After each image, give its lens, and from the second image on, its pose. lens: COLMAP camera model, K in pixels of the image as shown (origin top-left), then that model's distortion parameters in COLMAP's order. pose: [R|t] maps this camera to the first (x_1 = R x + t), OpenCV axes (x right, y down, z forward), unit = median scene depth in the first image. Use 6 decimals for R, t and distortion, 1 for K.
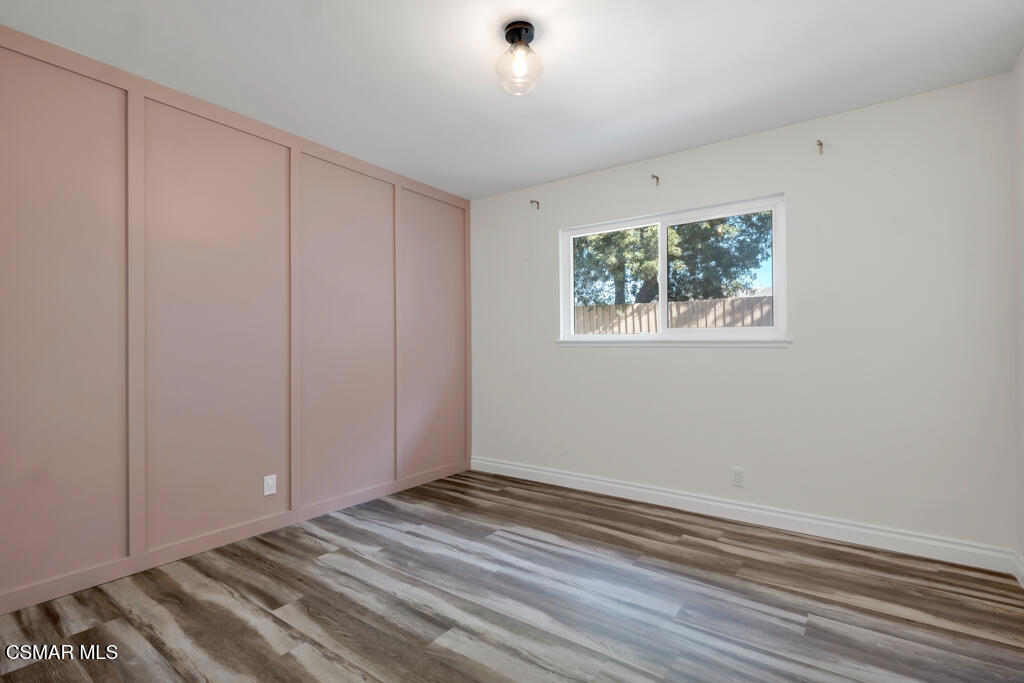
lens RADIAL K [[459.2, 0, 510.4], [0, 459.2, 342.5], [0, 0, 1]] dist [0.000617, -0.000432]
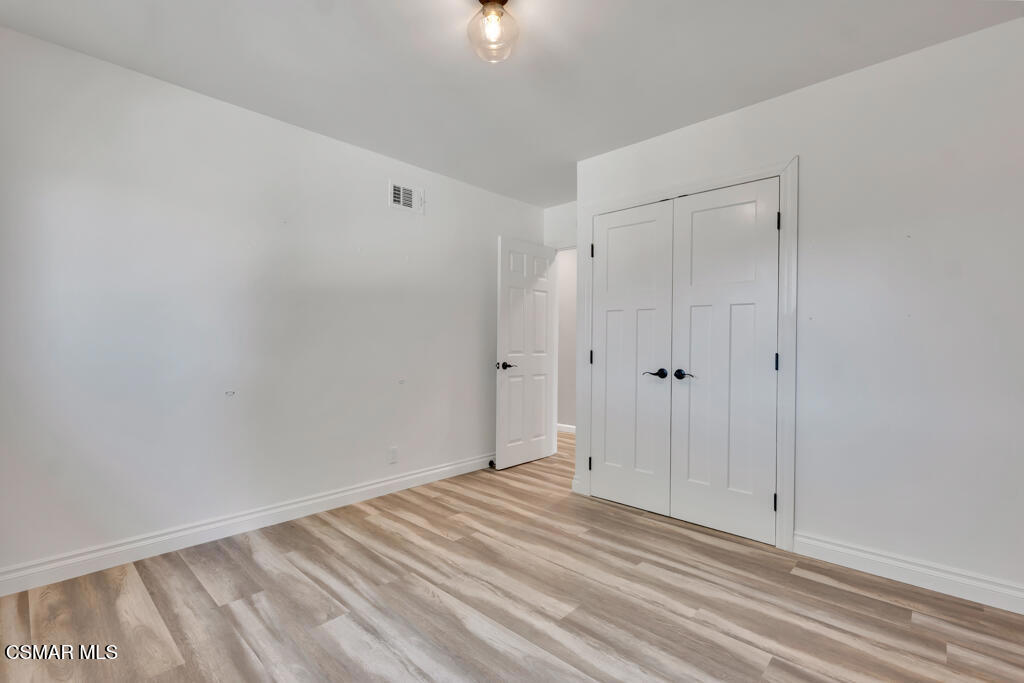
lens RADIAL K [[459.2, 0, 510.4], [0, 459.2, 342.5], [0, 0, 1]] dist [0.000617, -0.000432]
pose [[-0.991324, -0.001798, 0.131425, -0.148508], [-0.004075, 0.999846, -0.017058, 0.008279], [-0.131375, -0.017445, -0.991179, 2.053240]]
